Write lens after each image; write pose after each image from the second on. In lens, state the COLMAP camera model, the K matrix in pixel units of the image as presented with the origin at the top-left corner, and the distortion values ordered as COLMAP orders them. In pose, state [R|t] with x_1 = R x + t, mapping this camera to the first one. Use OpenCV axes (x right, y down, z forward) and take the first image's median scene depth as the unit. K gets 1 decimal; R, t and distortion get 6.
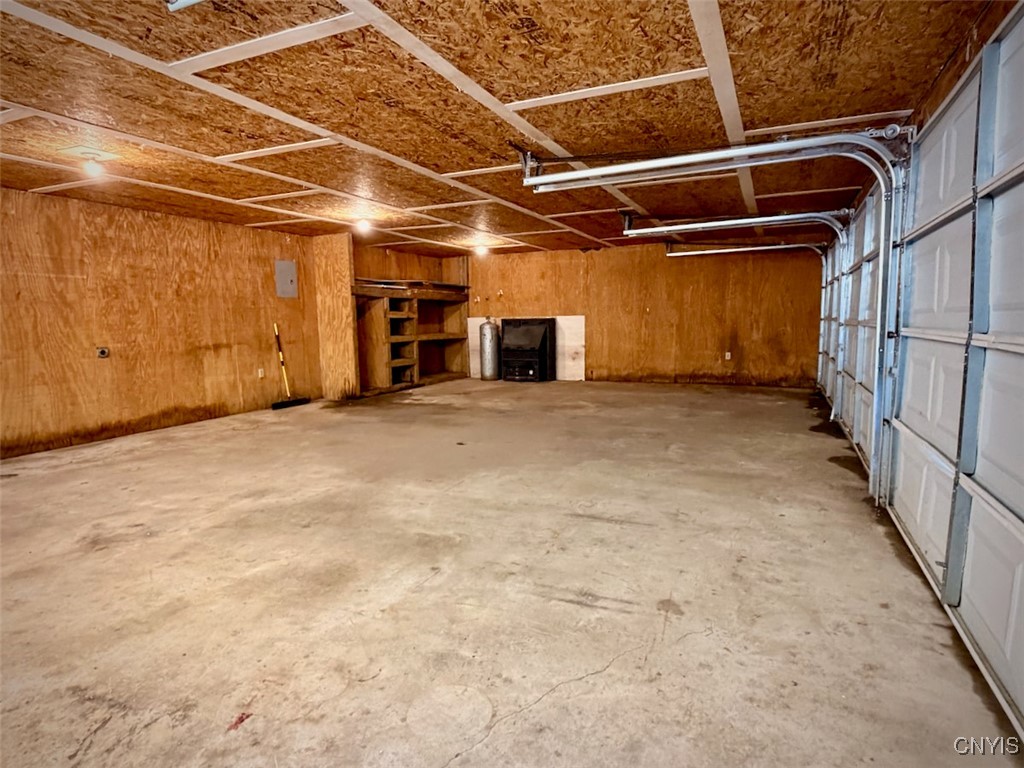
lens RADIAL K [[587.8, 0, 513.9], [0, 587.8, 386.0], [0, 0, 1]] dist [0.002402, -0.000502]
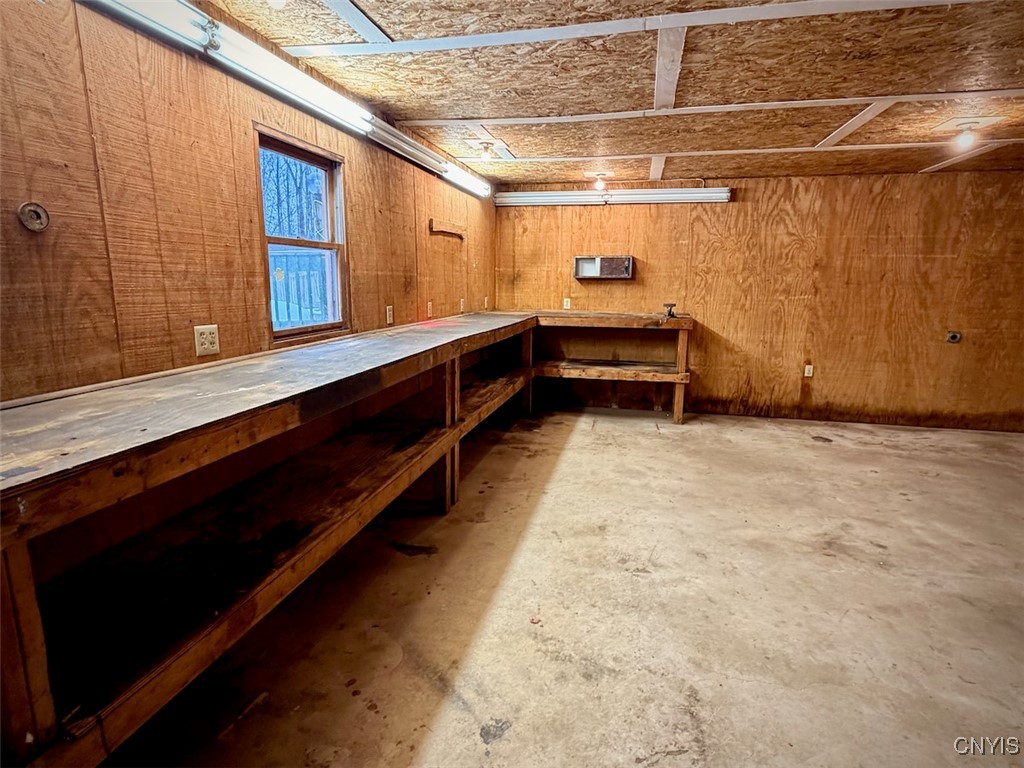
lens RADIAL K [[542.9, 0, 512.5], [0, 542.9, 380.2], [0, 0, 1]] dist [-0.001080, -0.000611]
pose [[0.196401, 0.200147, -0.959879, 0.005138], [-0.127624, 0.975836, 0.177361, -0.056776], [0.972182, 0.087670, 0.217199, 0.144813]]
